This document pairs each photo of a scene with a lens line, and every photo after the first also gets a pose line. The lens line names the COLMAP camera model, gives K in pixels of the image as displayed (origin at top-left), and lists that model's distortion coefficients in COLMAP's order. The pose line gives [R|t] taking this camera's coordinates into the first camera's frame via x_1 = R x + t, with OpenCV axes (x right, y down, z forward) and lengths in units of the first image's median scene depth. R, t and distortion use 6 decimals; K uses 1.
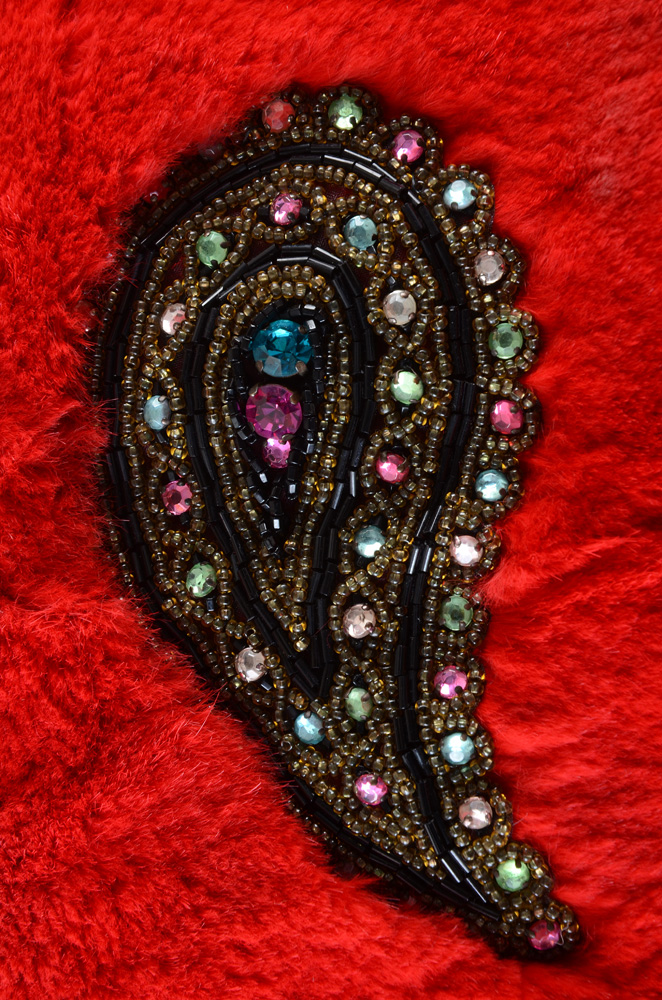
lens RADIAL K [[4221.9, 0, 331.2], [0, 4221.9, 501.1], [0, 0, 1]] dist [0.933309, 0.000000]
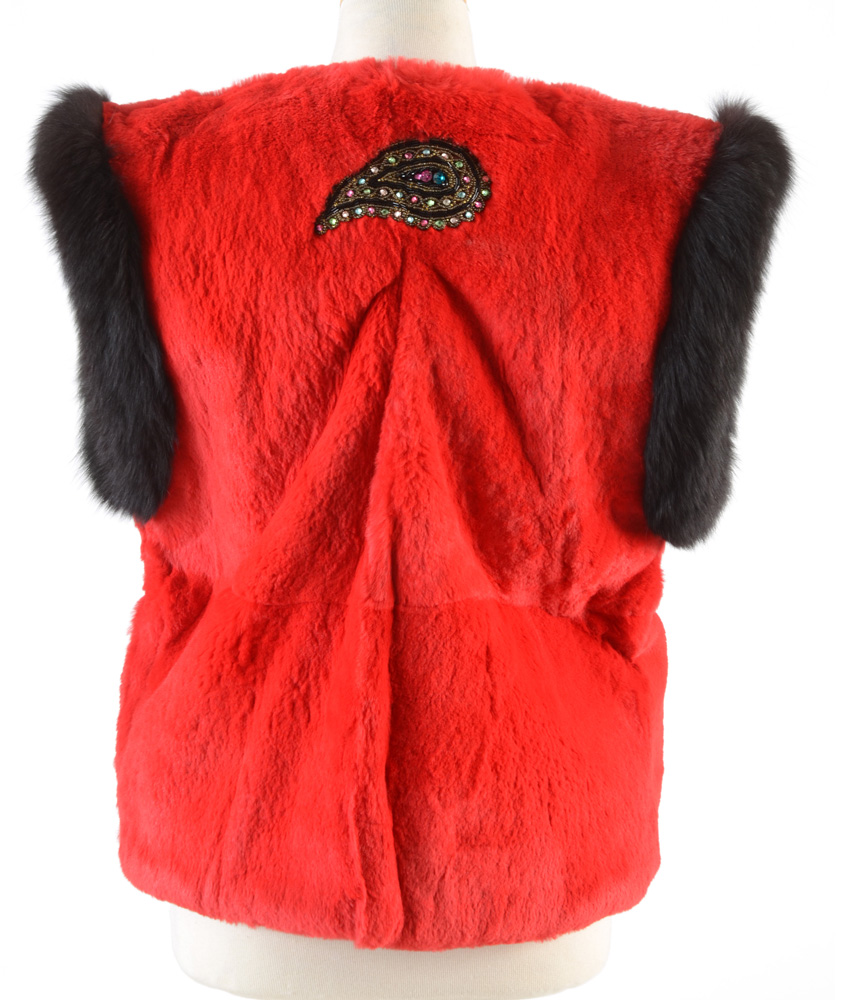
lens RADIAL K [[3159.5, 0, 448.8], [0, 3159.5, 450.3], [0, 0, 1]] dist [0.260499, 0.000000]
pose [[-0.027546, 0.996968, 0.072777, 0.036036], [-0.997666, -0.022869, -0.064334, 0.184129], [-0.062474, -0.074380, 0.995271, -2.722859]]
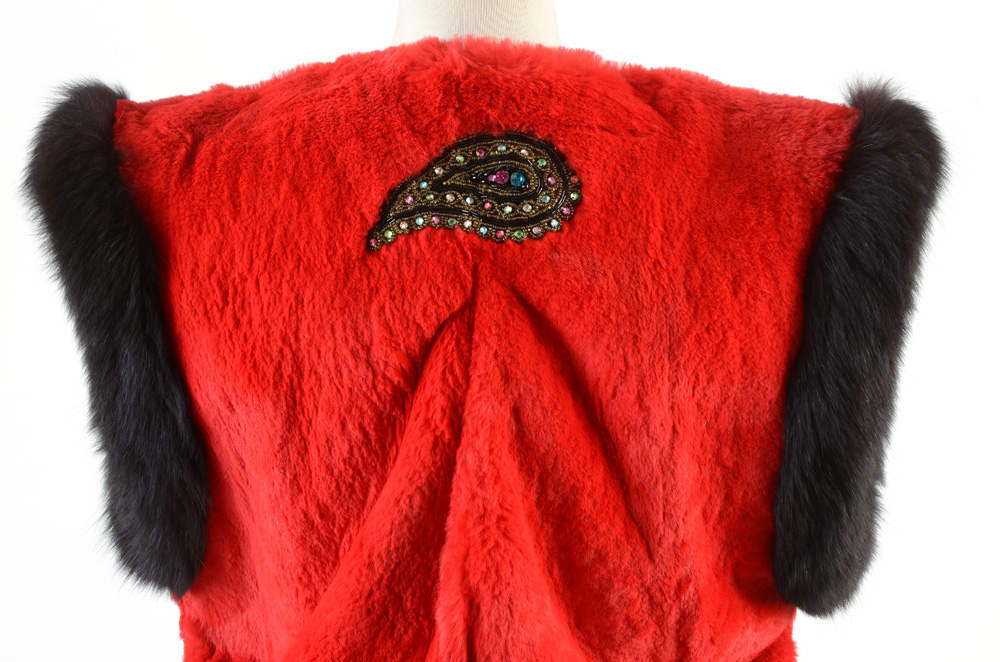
lens RADIAL K [[2425.8, 0, 508.1], [0, 2425.8, 331.4], [0, 0, 1]] dist [0.542707, 0.000000]
pose [[-0.008189, 0.999523, 0.029791, 0.064967], [-0.998982, -0.006856, -0.044578, 0.076127], [-0.044352, -0.030126, 0.998562, -1.339865]]
